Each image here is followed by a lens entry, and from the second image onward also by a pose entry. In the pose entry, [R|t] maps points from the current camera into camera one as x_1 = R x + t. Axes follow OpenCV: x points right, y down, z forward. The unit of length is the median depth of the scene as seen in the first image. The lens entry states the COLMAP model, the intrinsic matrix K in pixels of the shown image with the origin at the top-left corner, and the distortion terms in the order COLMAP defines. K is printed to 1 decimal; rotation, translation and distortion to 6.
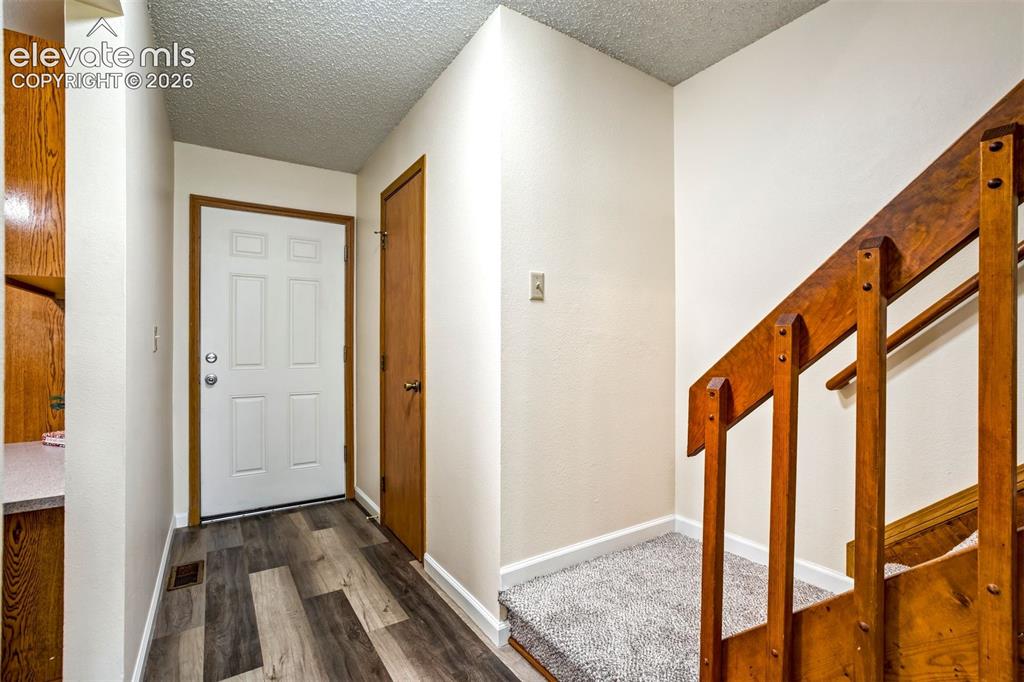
lens RADIAL K [[483.8, 0, 511.7], [0, 483.8, 341.3], [0, 0, 1]] dist [-0.031988, 0.013010]
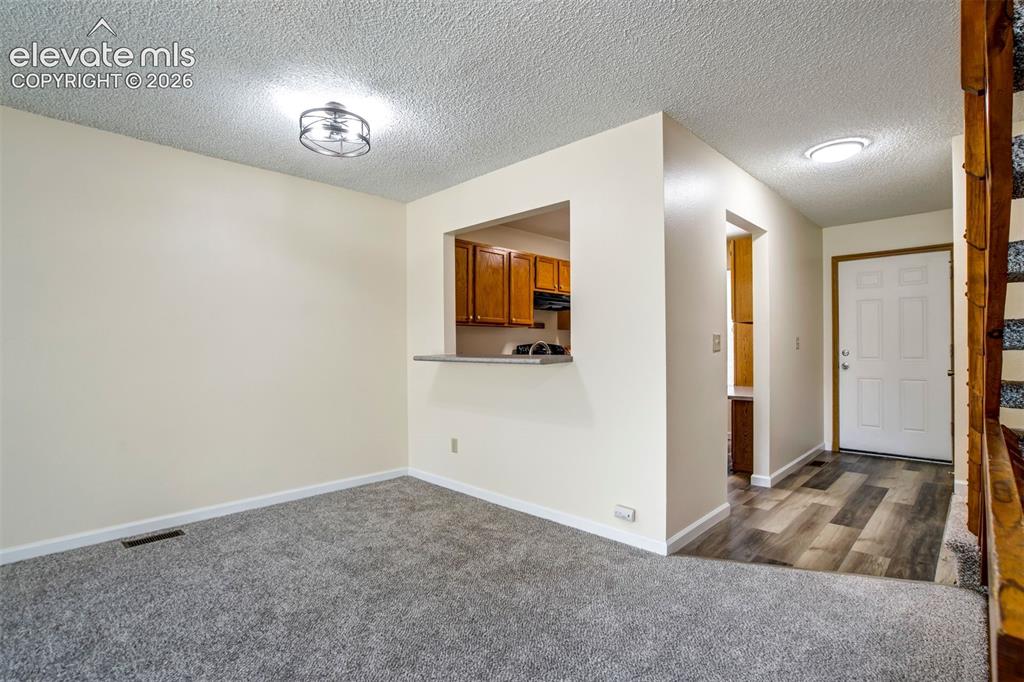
lens RADIAL K [[483.8, 0, 504.5], [0, 483.8, 349.4], [0, 0, 1]] dist [-0.031988, 0.013010]
pose [[0.221485, 0.008256, -0.975129, 0.728489], [0.010039, 0.999892, 0.010746, -0.006331], [0.975112, -0.012170, 0.221378, -0.519548]]
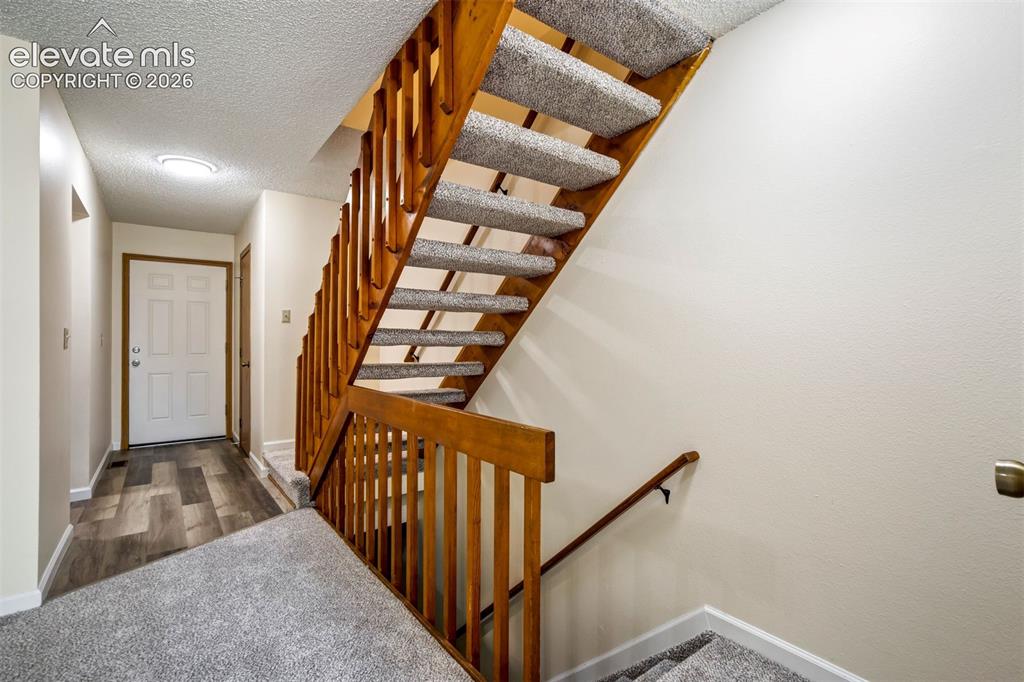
lens RADIAL K [[483.8, 0, 514.4], [0, 483.8, 341.0], [0, 0, 1]] dist [-0.031988, 0.013010]
pose [[0.996934, 0.004531, 0.078119, 0.573346], [-0.004733, 0.999986, 0.002404, -0.006565], [-0.078107, -0.002766, 0.996941, -0.781979]]
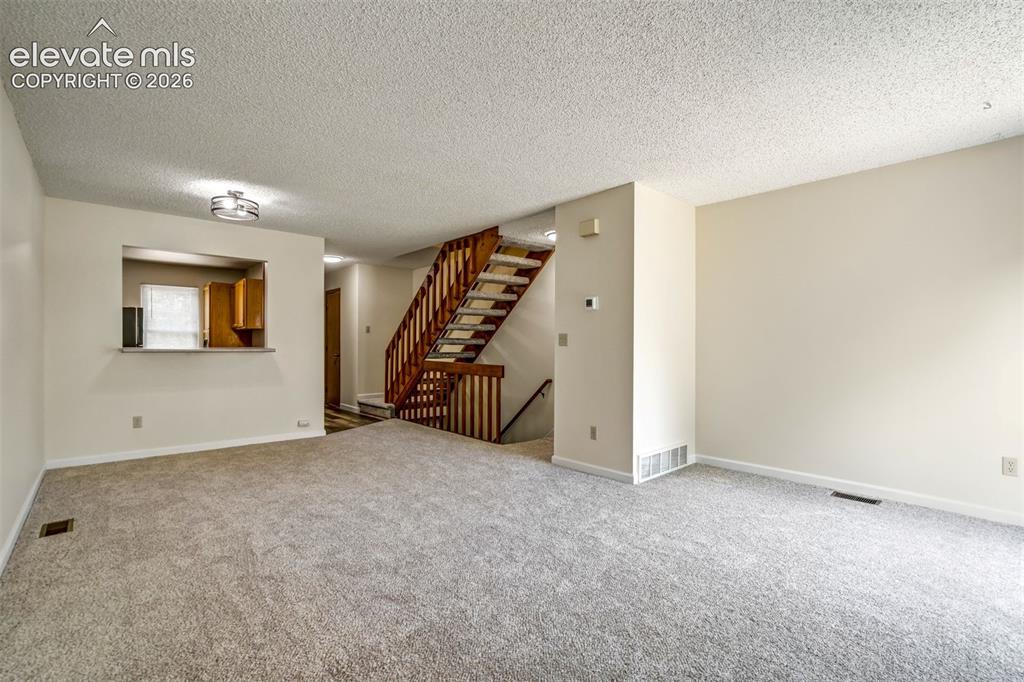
lens RADIAL K [[483.8, 0, 516.9], [0, 483.8, 346.2], [0, 0, 1]] dist [-0.031988, 0.013010]
pose [[0.985409, 0.003612, 0.170164, 0.386559], [-0.005344, 0.999939, 0.009717, -0.011165], [-0.170119, -0.010484, 0.985368, -2.113685]]
